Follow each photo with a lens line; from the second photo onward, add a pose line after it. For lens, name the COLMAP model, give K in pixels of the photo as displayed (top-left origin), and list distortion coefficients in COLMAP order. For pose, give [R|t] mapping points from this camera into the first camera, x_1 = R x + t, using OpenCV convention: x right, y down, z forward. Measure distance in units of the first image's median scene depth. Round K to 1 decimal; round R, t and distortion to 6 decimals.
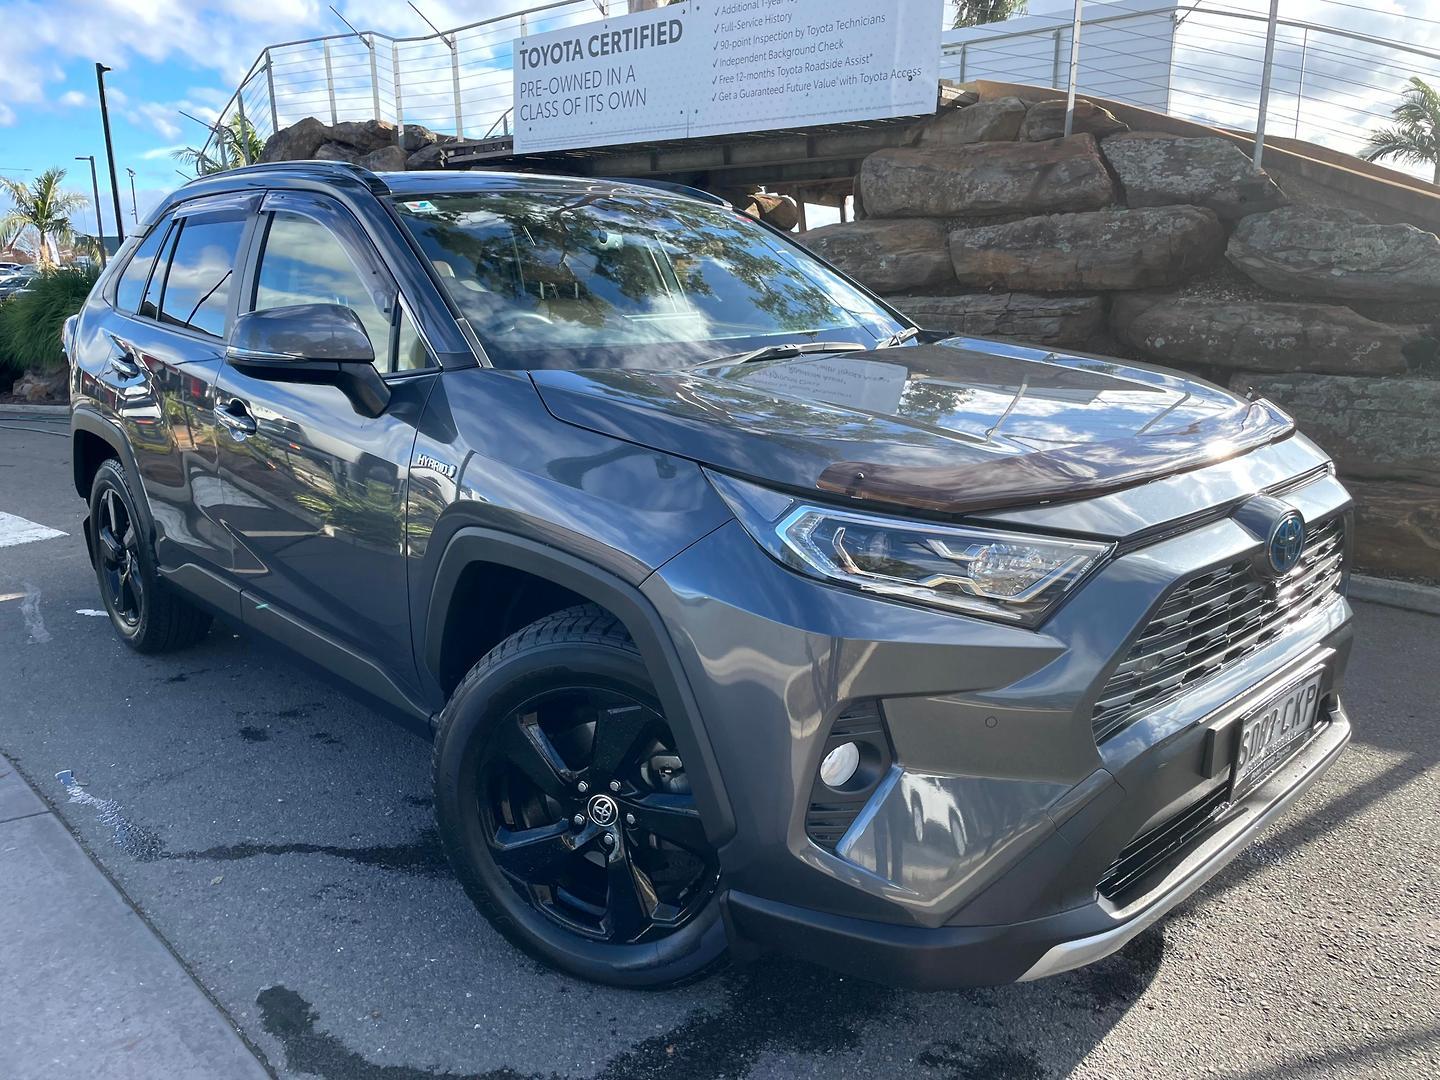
lens RADIAL K [[1130.6, 0, 715.3], [0, 1130.6, 532.9], [0, 0, 1]] dist [0.070543, -0.107318]
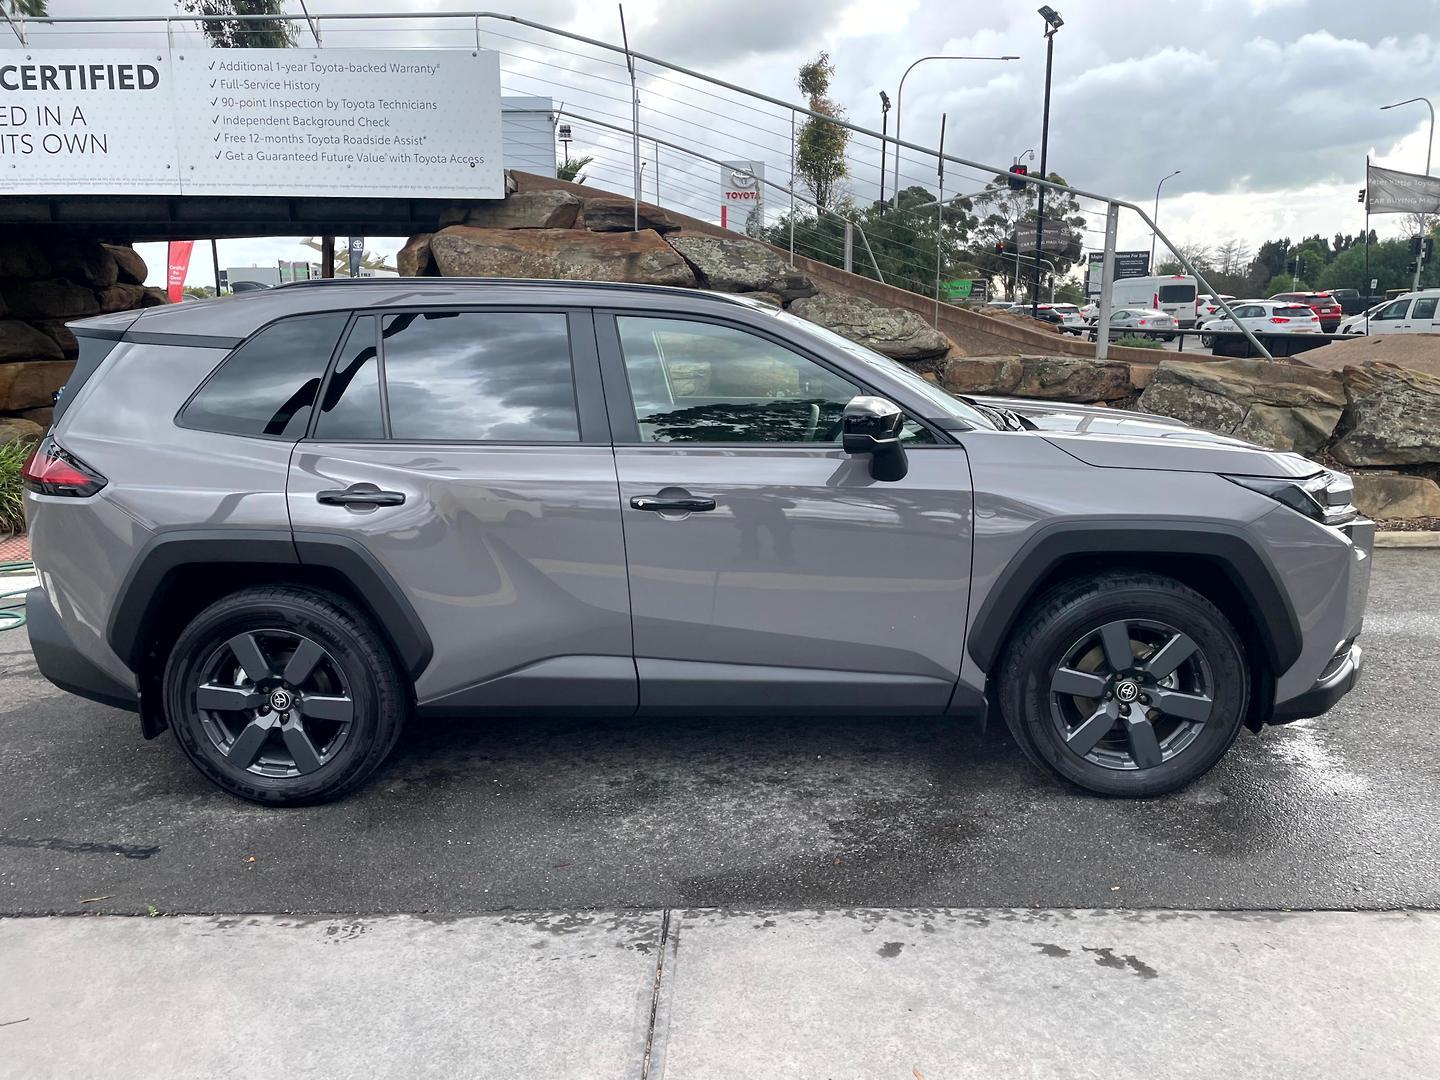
lens RADIAL K [[1136.8, 0, 740.7], [0, 1136.8, 538.5], [0, 0, 1]] dist [0.084413, -0.119239]
pose [[0.697214, -0.147169, 0.701594, -0.489055], [0.166471, 0.985184, 0.041224, -0.049474], [-0.697266, 0.088053, 0.711383, 0.071062]]
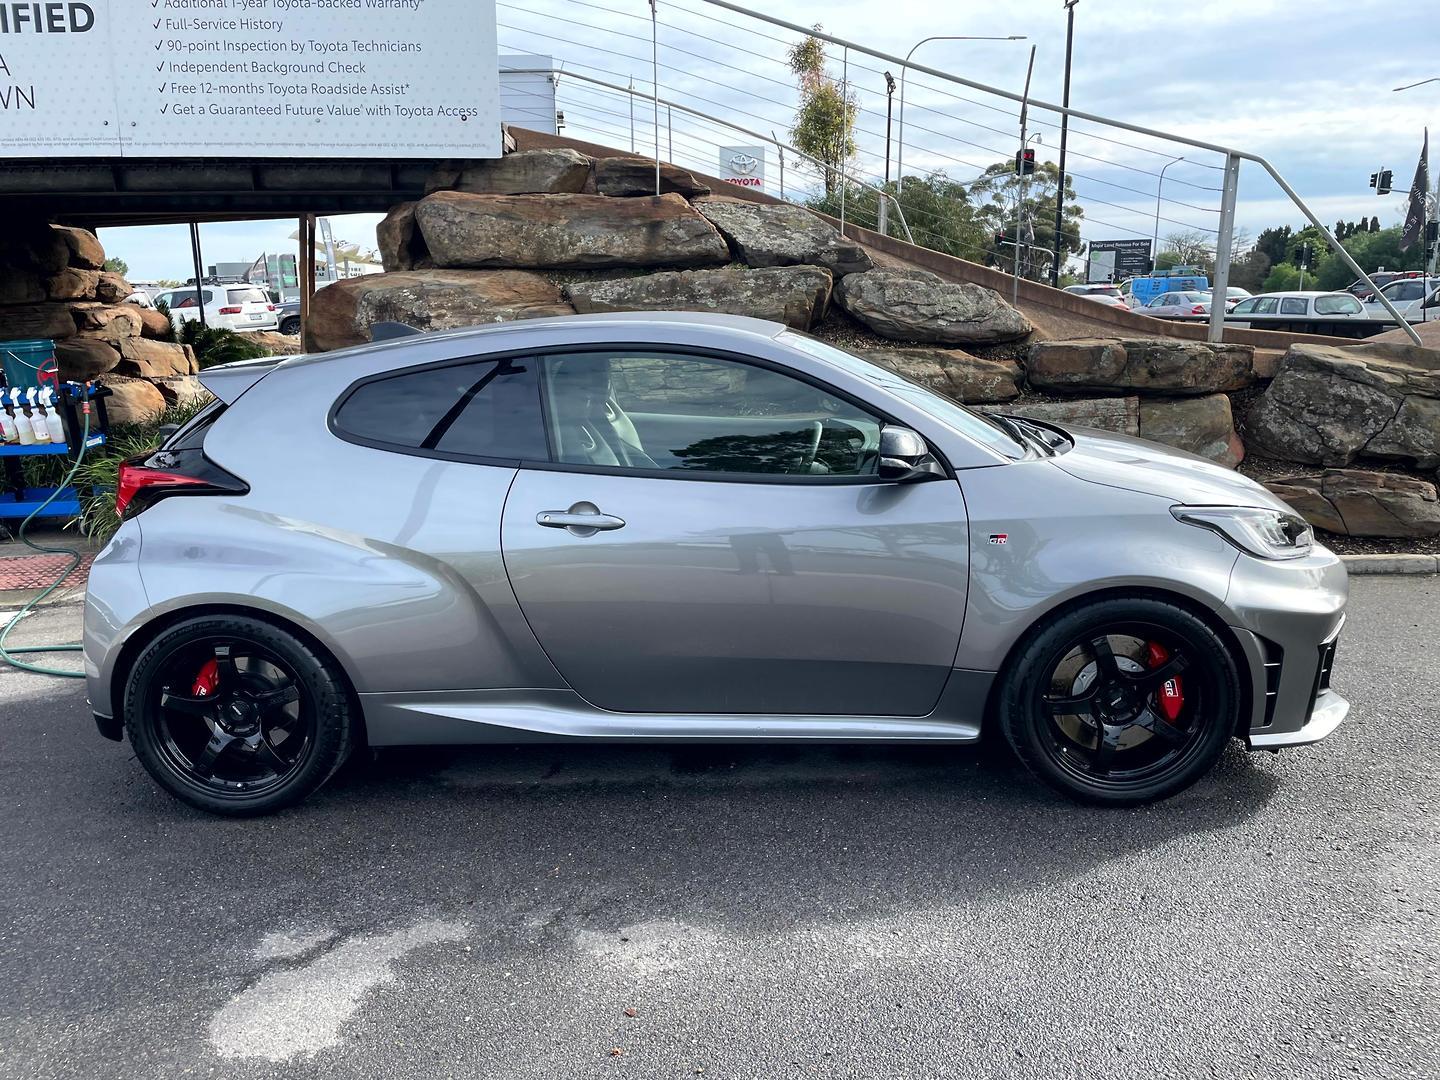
lens RADIAL K [[1124.1, 0, 720.0], [0, 1124.1, 540.0], [0, 0, 1]] dist [0.080863, -0.111803]
pose [[0.702419, -0.156547, 0.694335, -0.386356], [0.172089, 0.983924, 0.047745, -0.072843], [-0.690647, 0.085951, 0.718067, 0.233157]]
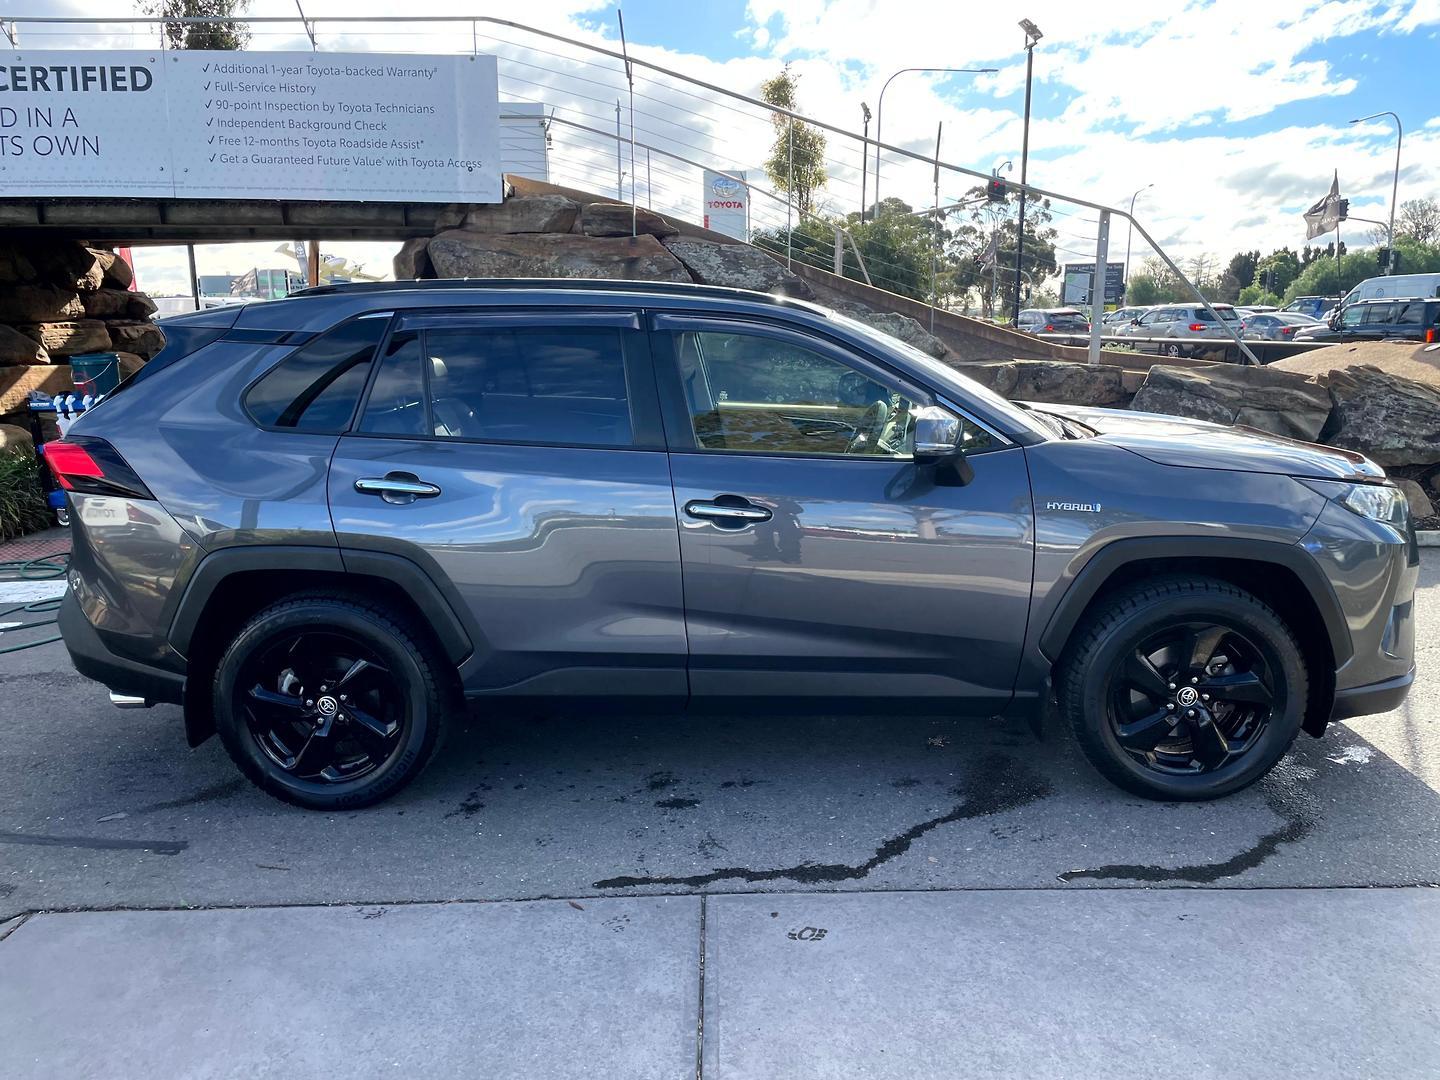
lens RADIAL K [[1136.4, 0, 754.0], [0, 1136.4, 546.2], [0, 0, 1]] dist [0.082012, -0.113652]
pose [[0.674637, -0.148454, 0.723067, -0.509641], [0.169299, 0.984574, 0.044185, -0.046356], [-0.718472, 0.092606, 0.689363, 0.081504]]
